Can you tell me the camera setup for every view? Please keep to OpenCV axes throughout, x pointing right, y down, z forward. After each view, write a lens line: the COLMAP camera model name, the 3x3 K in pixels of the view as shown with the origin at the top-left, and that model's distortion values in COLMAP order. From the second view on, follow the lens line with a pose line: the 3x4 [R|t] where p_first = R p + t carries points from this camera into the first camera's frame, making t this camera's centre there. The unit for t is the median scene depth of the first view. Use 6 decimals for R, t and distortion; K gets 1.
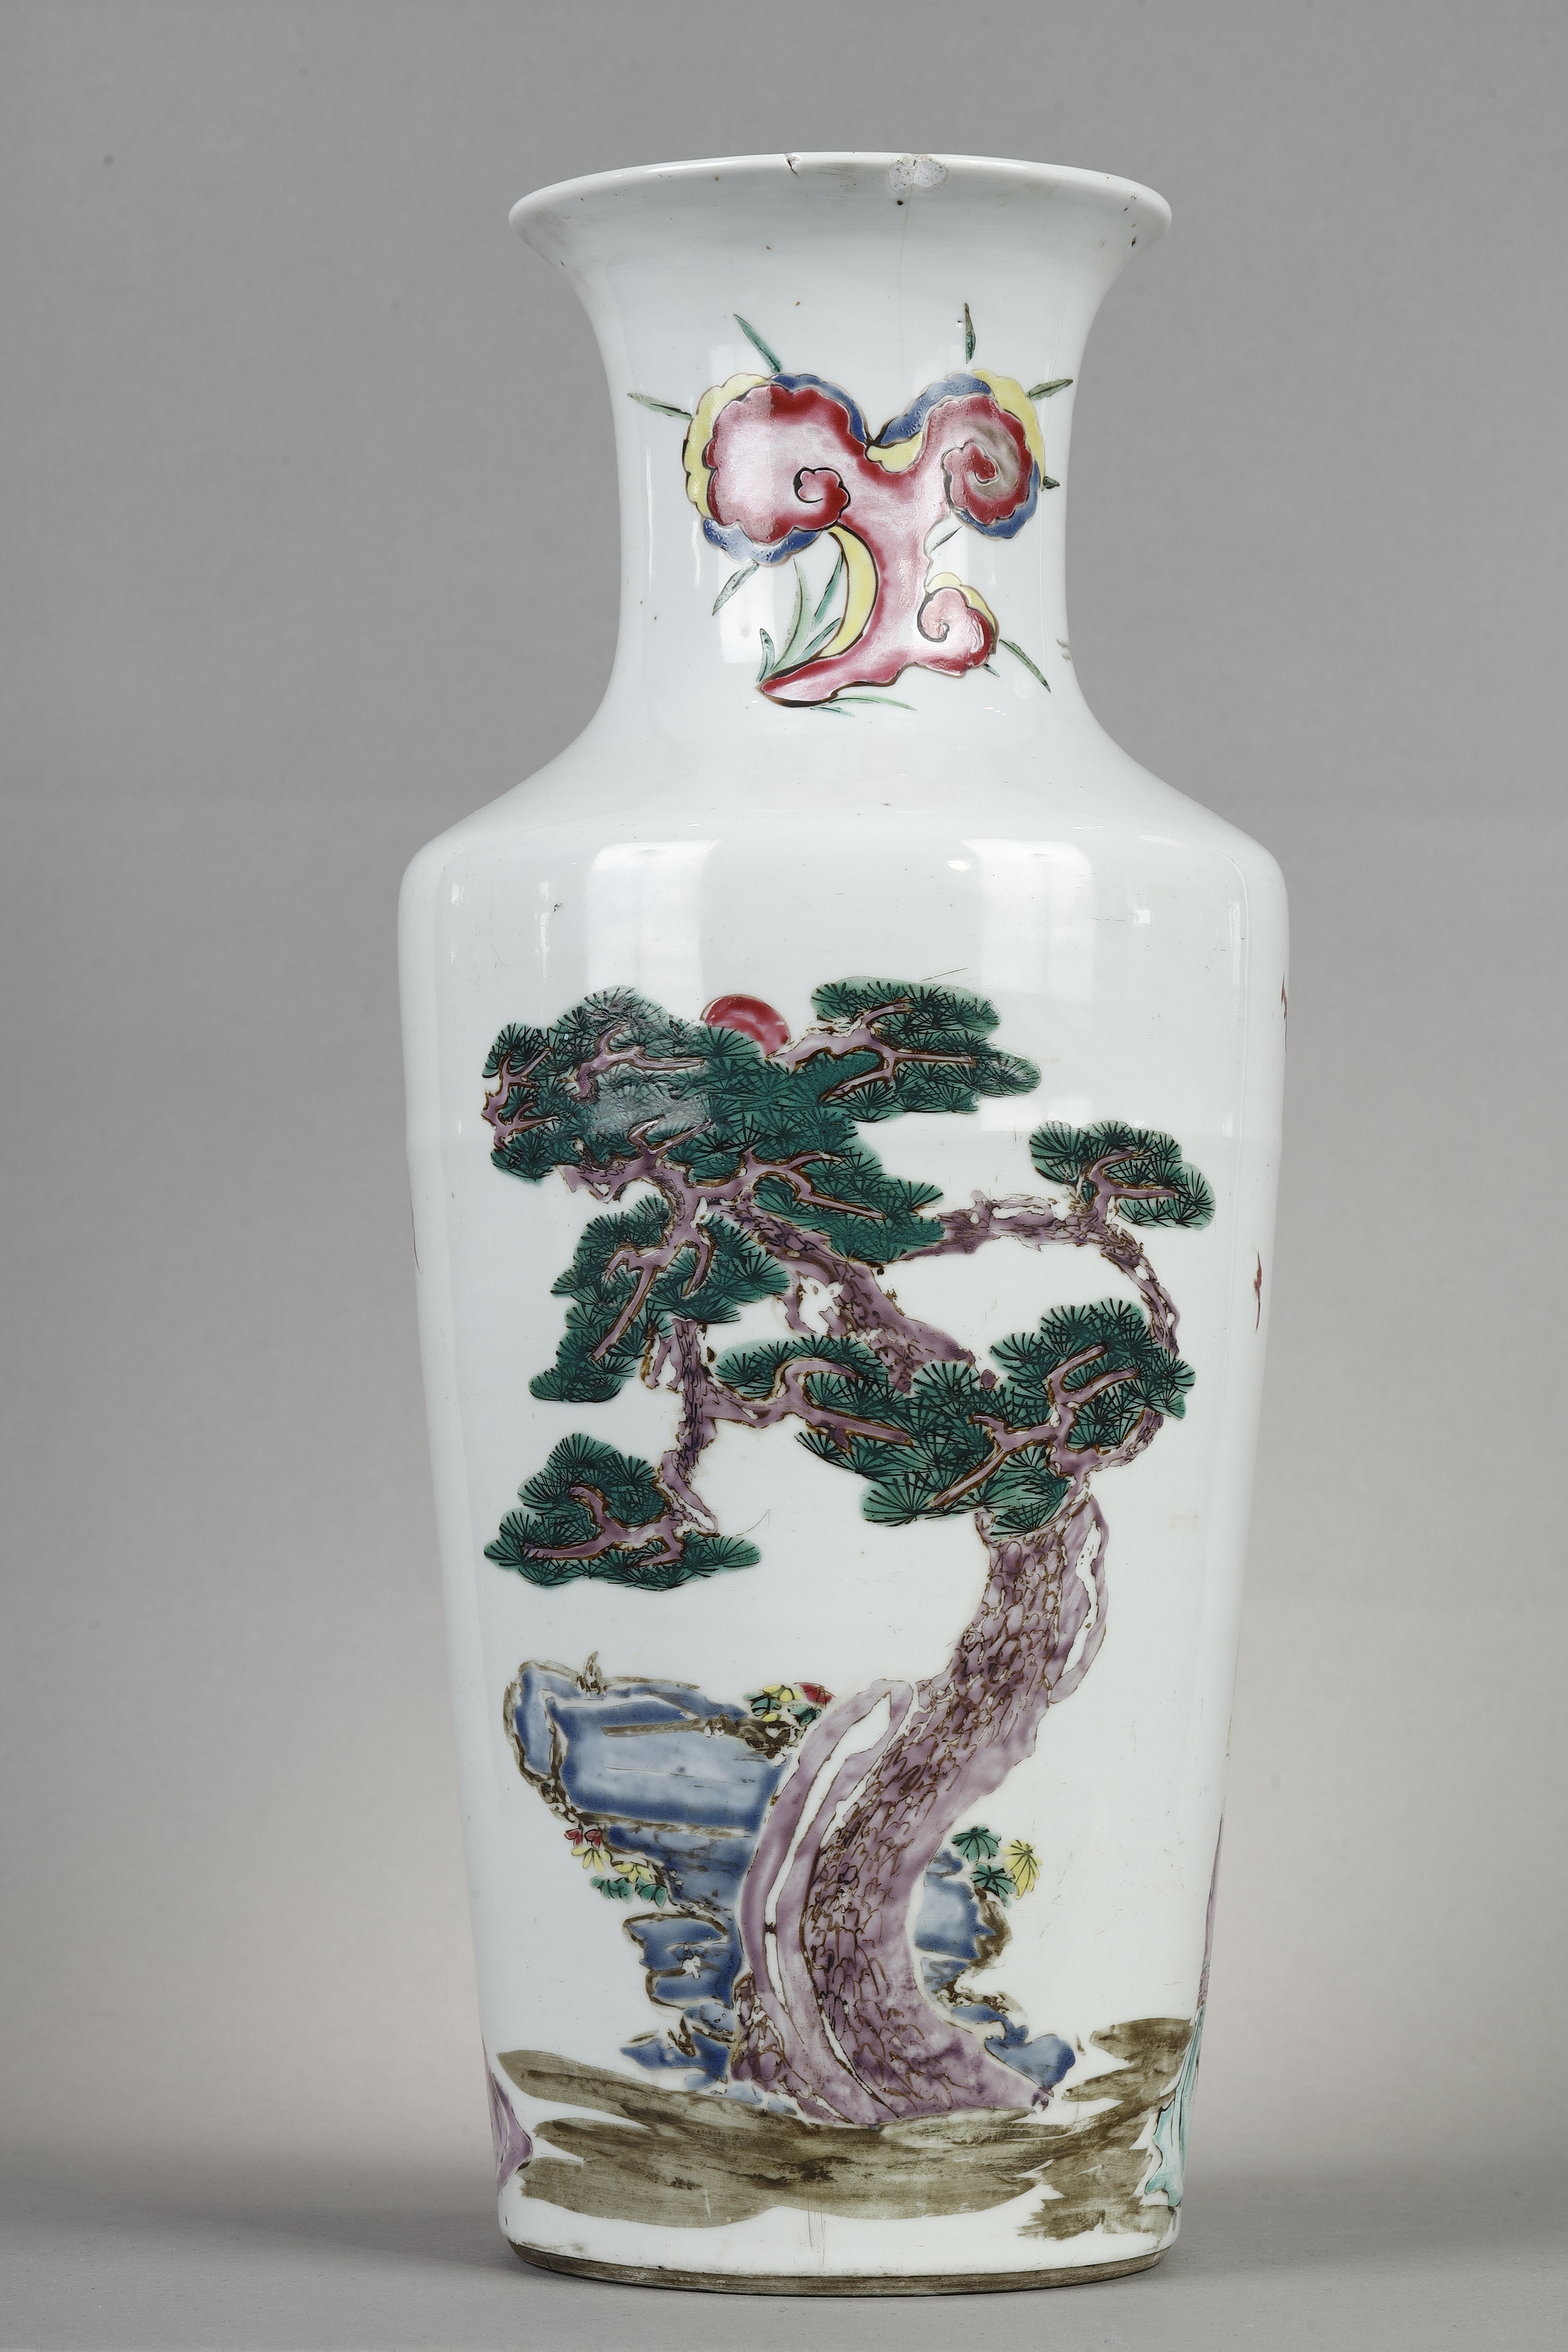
lens RADIAL K [[7061.1, 0, 803.0], [0, 7061.1, 1186.9], [0, 0, 1]] dist [0.000113, 0.000000]
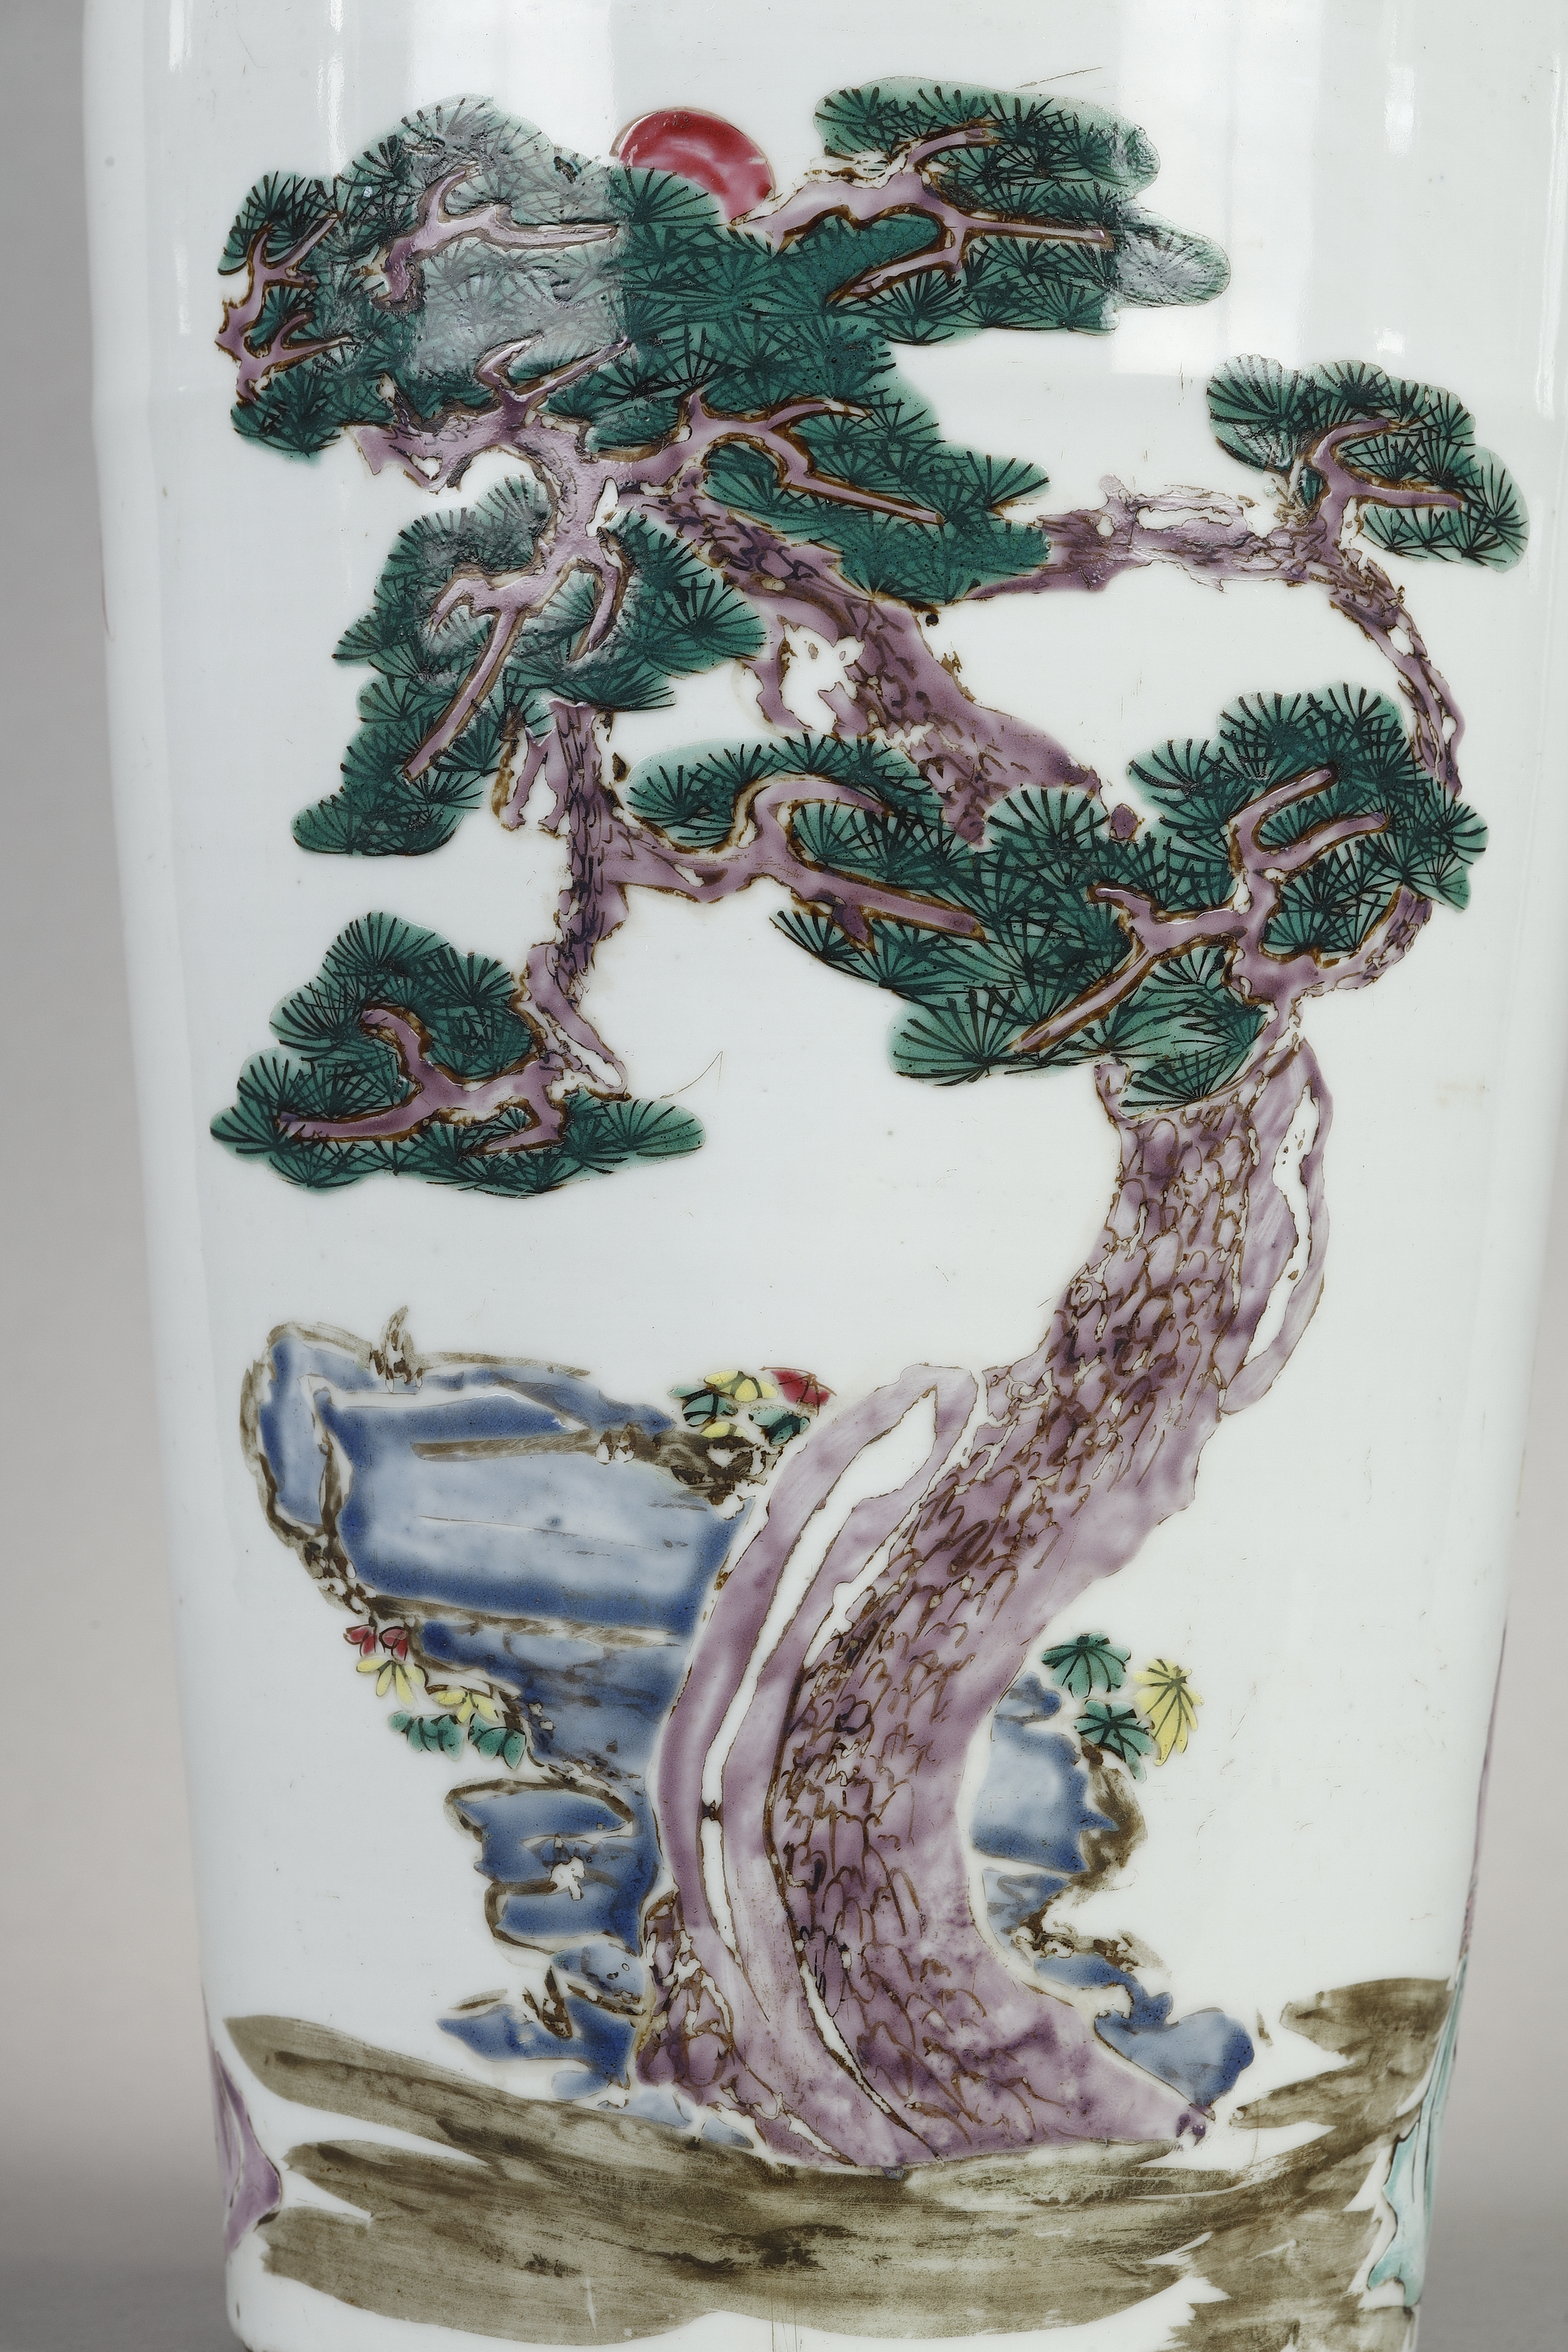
lens RADIAL K [[7061.1, 0, 769.7], [0, 7061.1, 1169.6], [0, 0, 1]] dist [0.000113, 0.000000]
pose [[0.999854, 0.016660, 0.003783, -0.002963], [-0.016754, 0.999518, 0.026134, 0.040239], [-0.003346, -0.026193, 0.999651, 0.448262]]
